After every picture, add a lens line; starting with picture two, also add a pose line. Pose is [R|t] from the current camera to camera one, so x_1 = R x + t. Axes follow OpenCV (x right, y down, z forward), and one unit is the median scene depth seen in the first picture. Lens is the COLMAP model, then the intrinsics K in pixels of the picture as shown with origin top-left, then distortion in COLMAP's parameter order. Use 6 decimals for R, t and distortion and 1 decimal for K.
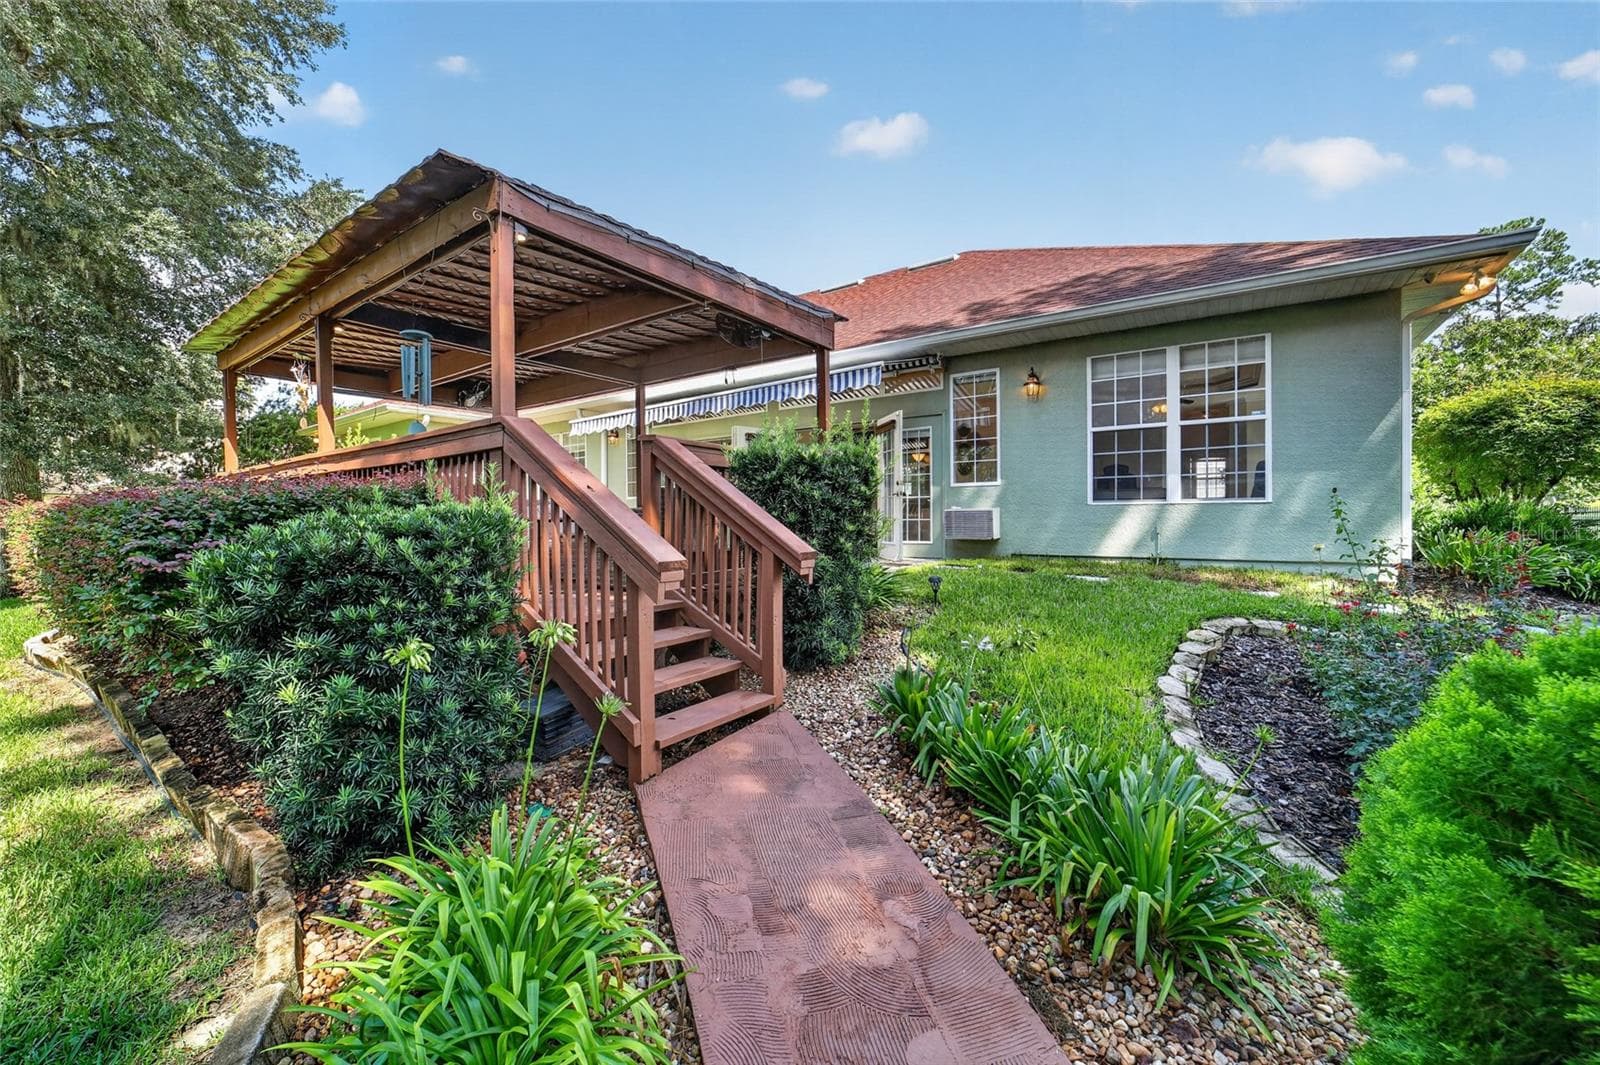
lens RADIAL K [[622.4, 0, 797.0], [0, 622.4, 532.2], [0, 0, 1]] dist [-0.057009, 0.018548]
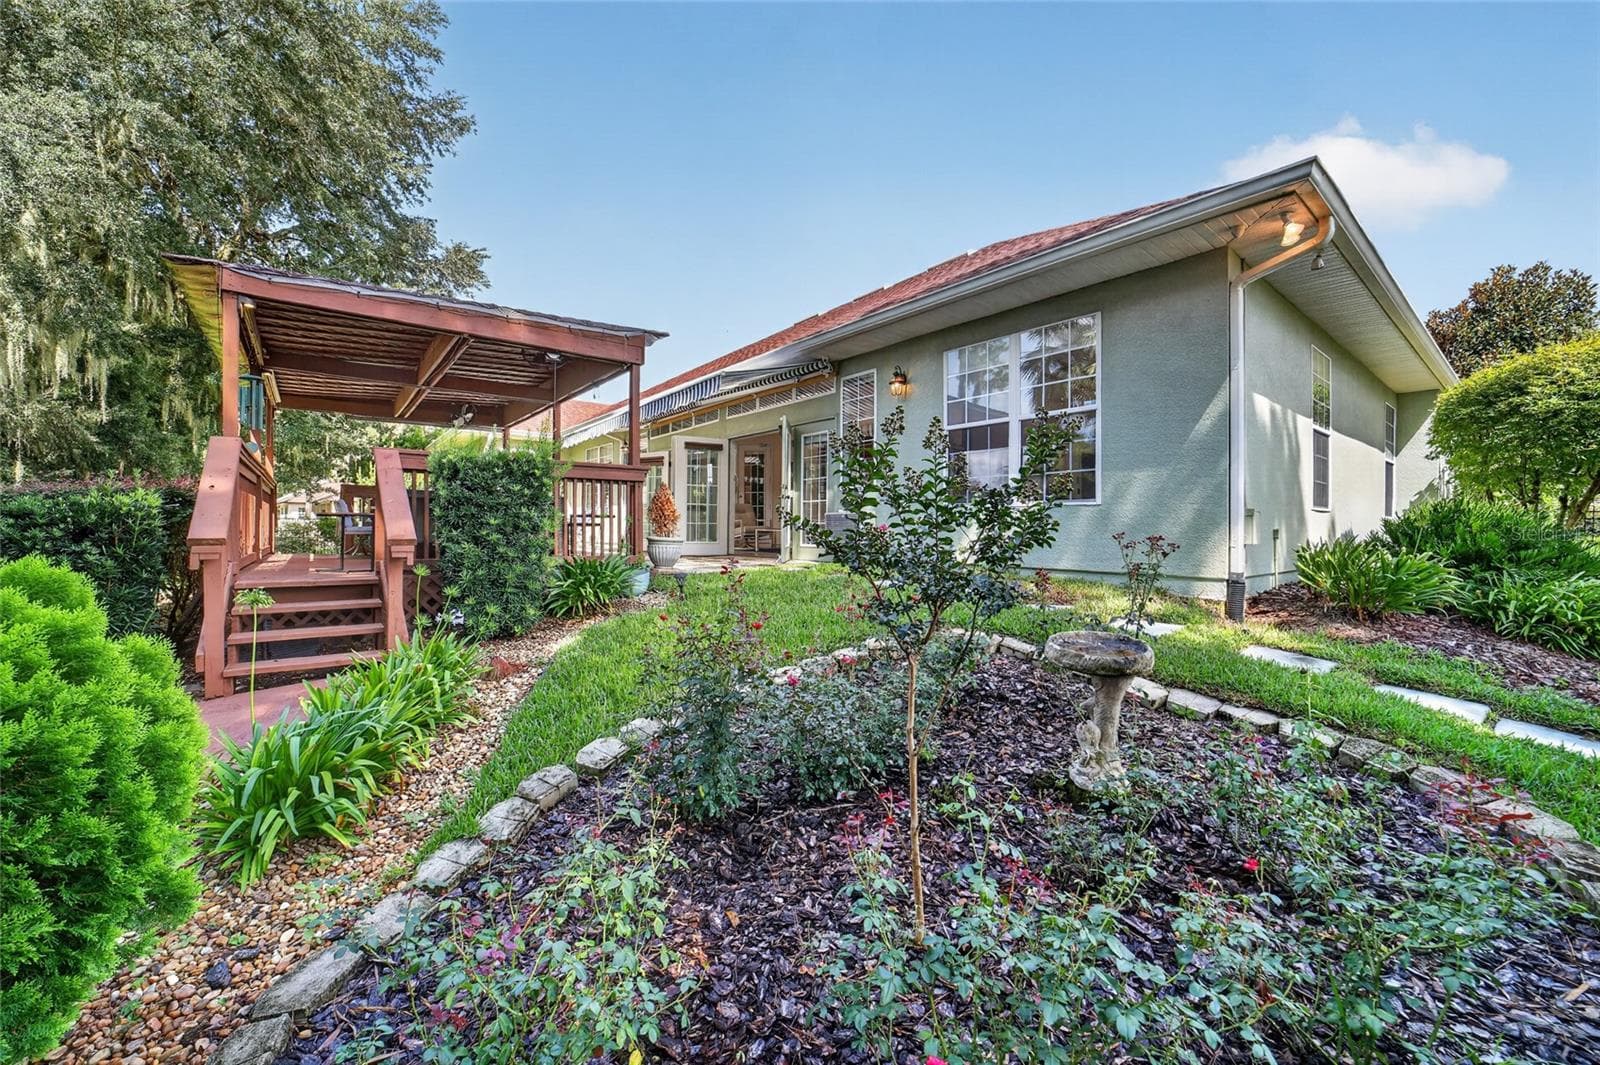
lens RADIAL K [[622.4, 0, 797.0], [0, 622.4, 532.2], [0, 0, 1]] dist [-0.057009, 0.018548]
pose [[0.962203, 0.013819, -0.271982, 0.569340], [-0.018092, 0.999749, -0.013209, 0.011002], [0.271732, 0.017631, 0.962212, 0.025045]]
